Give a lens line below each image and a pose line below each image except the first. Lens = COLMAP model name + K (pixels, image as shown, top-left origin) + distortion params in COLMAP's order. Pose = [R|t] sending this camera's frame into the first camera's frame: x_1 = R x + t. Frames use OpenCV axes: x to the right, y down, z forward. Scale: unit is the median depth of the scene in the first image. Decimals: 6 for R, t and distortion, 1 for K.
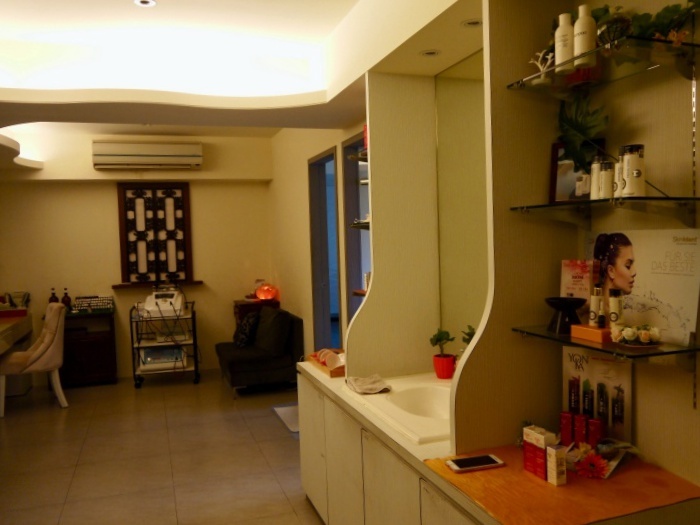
lens RADIAL K [[610.5, 0, 350.0], [0, 610.5, 262.5], [0, 0, 1]] dist [-0.005994, -0.001723]
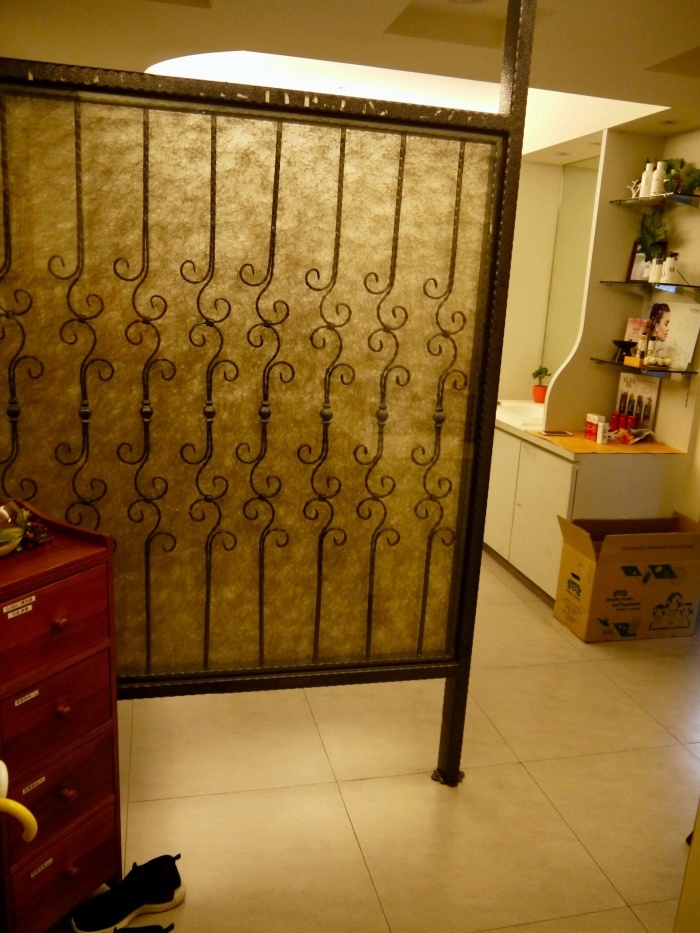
lens RADIAL K [[785.8, 0, 350.0], [0, 785.8, 466.5], [0, 0, 1]] dist [-0.011622, -0.005199]
pose [[0.992474, 0.104543, -0.063764, -0.040123], [-0.090809, 0.977672, 0.189505, 0.010688], [0.082152, -0.182288, 0.979807, -0.225166]]
